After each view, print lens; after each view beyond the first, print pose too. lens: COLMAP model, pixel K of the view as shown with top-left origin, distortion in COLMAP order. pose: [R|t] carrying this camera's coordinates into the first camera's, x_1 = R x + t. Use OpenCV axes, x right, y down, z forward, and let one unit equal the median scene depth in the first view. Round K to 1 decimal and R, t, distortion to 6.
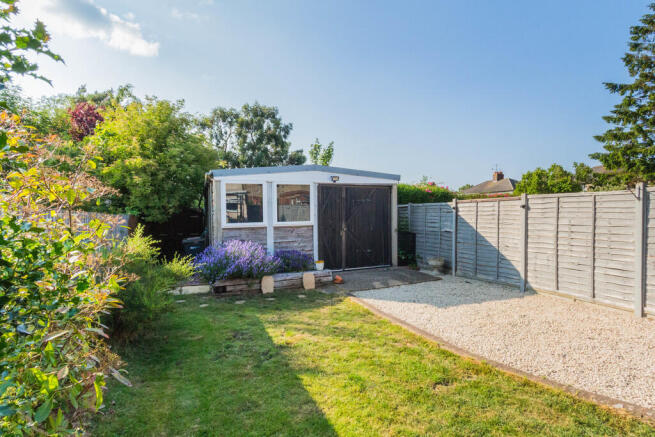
lens RADIAL K [[338.1, 0, 327.5], [0, 338.1, 218.5], [0, 0, 1]] dist [0.000710, 0.000082]
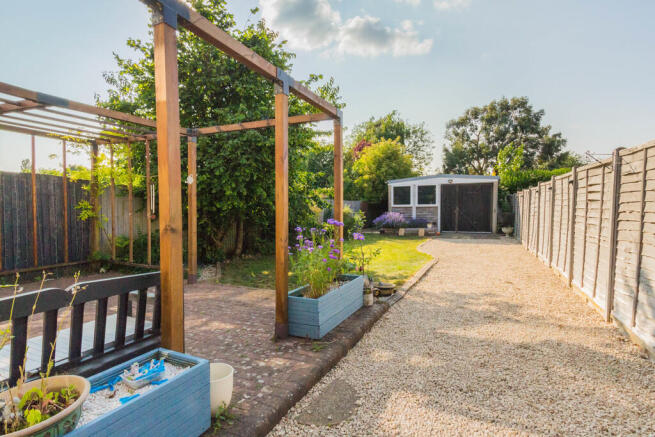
lens RADIAL K [[352.5, 0, 327.5], [0, 352.5, 218.5], [0, 0, 1]] dist [0.002299, 0.000716]
pose [[0.685086, 0.039918, -0.727368, 0.957719], [-0.009963, 0.998918, 0.045437, 0.003362], [0.728394, -0.023881, 0.684742, -0.781881]]
